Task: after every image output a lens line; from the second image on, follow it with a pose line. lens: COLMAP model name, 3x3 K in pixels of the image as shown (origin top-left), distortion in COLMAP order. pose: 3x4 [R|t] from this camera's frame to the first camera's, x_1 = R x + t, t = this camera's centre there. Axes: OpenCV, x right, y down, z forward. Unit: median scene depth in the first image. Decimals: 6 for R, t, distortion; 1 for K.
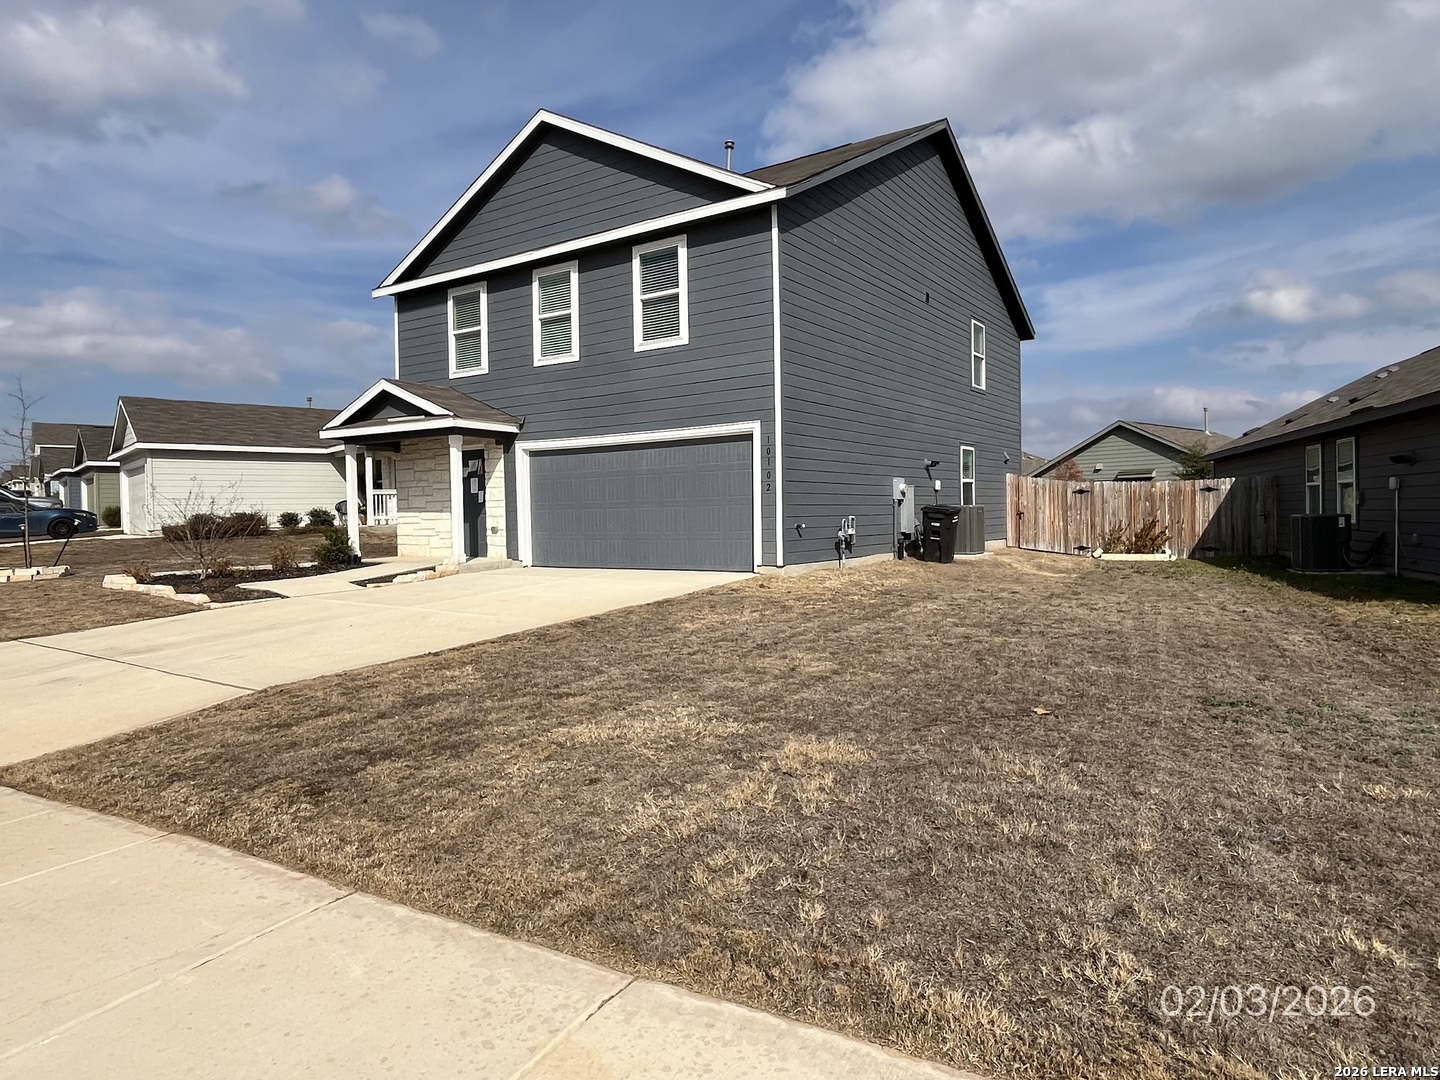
lens RADIAL K [[882.7, 0, 714.6], [0, 882.7, 534.0], [0, 0, 1]] dist [-0.010356, -0.000507]
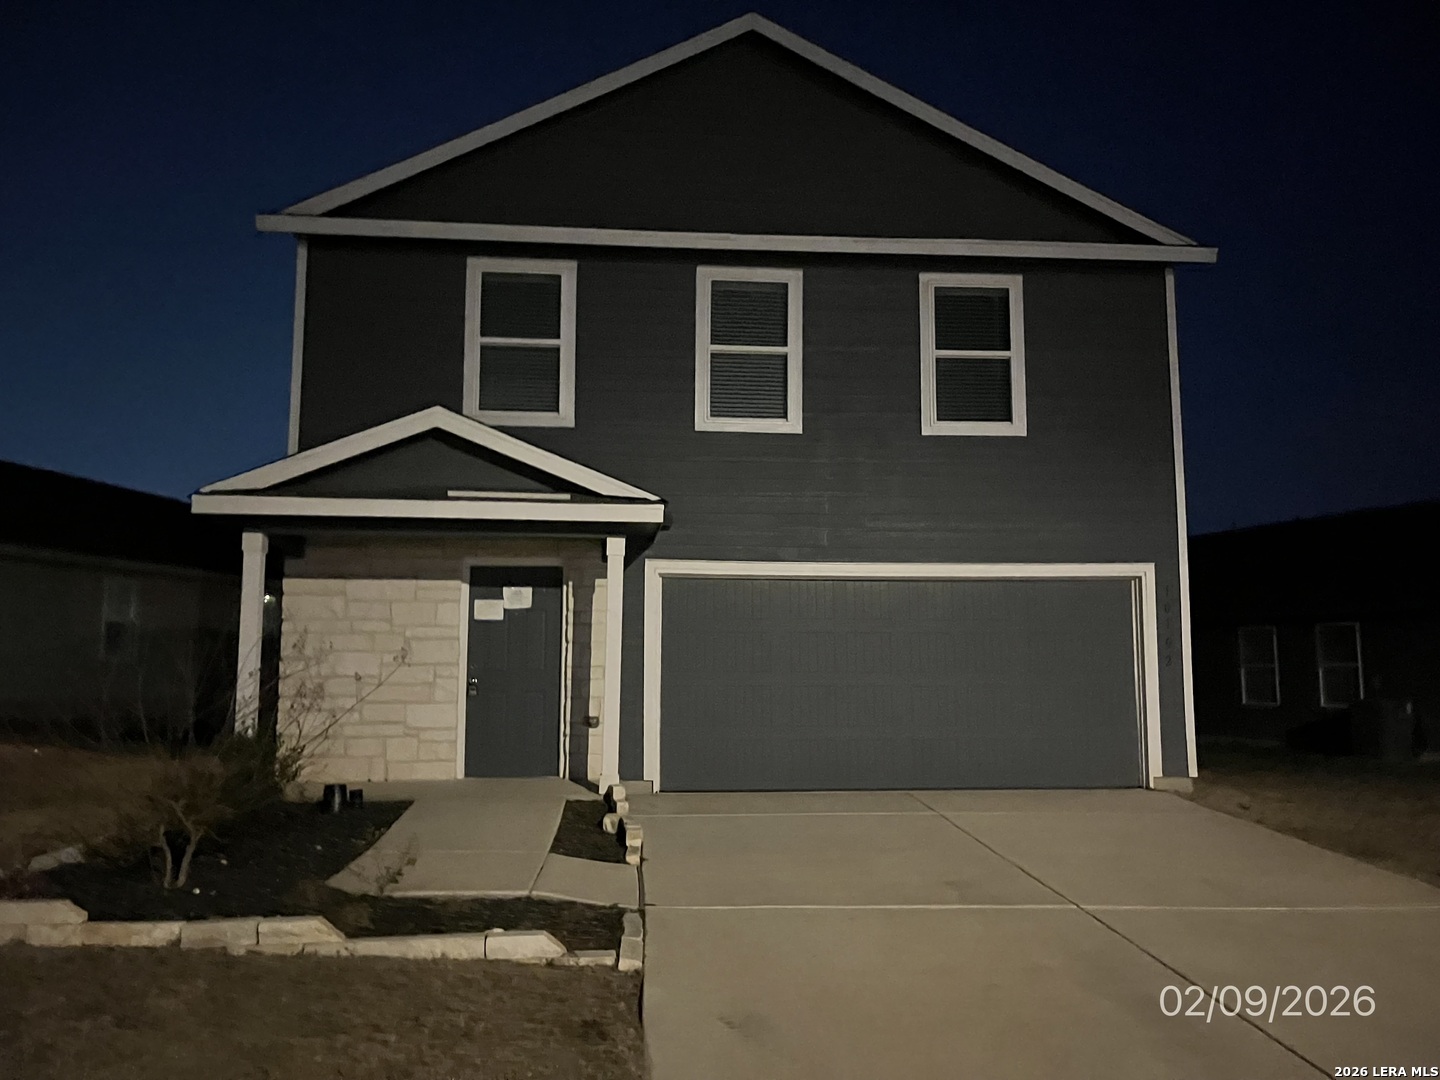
lens RADIAL K [[1072.4, 0, 718.6], [0, 1072.4, 549.5], [0, 0, 1]] dist [0.039561, -0.002607]
pose [[0.783186, 0.085270, 0.615913, -0.611564], [-0.000130, 0.990575, -0.136974, -0.020003], [-0.621787, 0.107196, 0.775815, 0.466876]]
